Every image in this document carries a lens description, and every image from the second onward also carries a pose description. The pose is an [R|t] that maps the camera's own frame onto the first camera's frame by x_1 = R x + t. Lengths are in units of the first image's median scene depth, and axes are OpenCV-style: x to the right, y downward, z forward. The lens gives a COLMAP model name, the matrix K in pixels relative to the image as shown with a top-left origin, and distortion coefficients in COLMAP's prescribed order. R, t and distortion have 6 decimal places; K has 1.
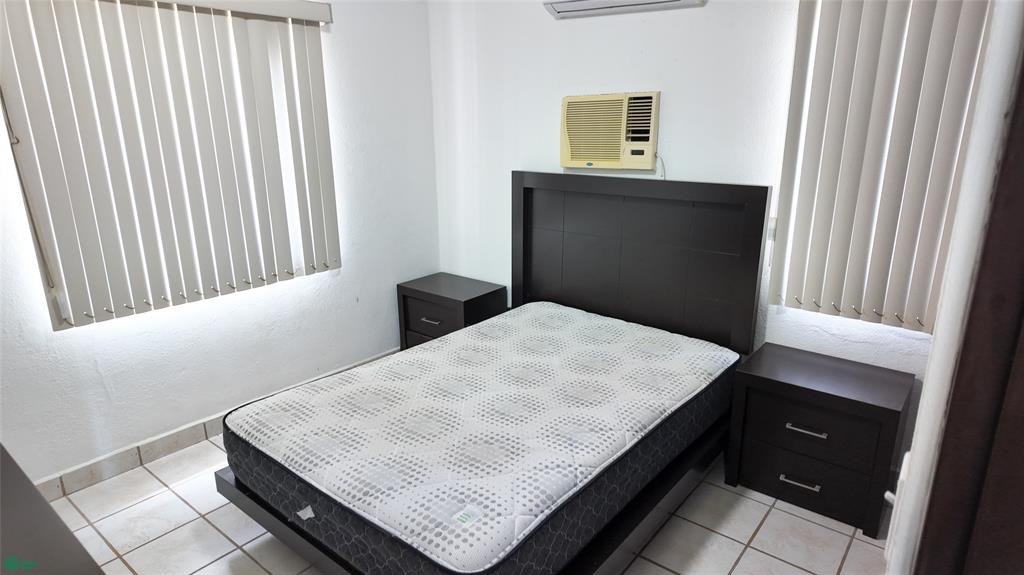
lens RADIAL K [[598.1, 0, 515.6], [0, 598.1, 294.5], [0, 0, 1]] dist [0.006534, -0.003233]
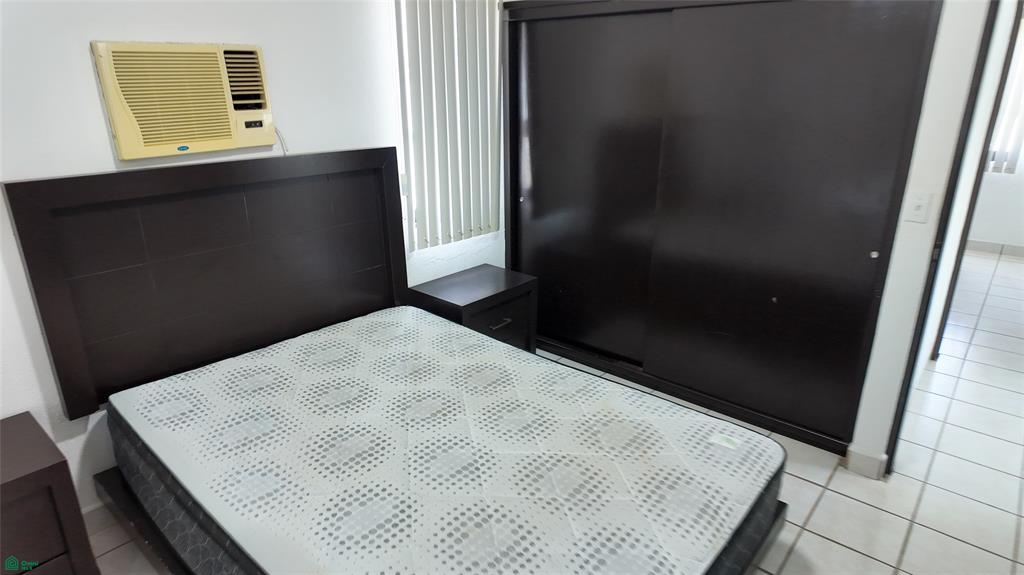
lens RADIAL K [[598.1, 0, 517.4], [0, 598.1, 280.4], [0, 0, 1]] dist [0.006534, -0.003233]
pose [[0.005921, -0.302576, 0.953107, -0.590122], [0.278667, 0.915866, 0.289022, -0.185000], [-0.960369, 0.263888, 0.089741, 0.670042]]
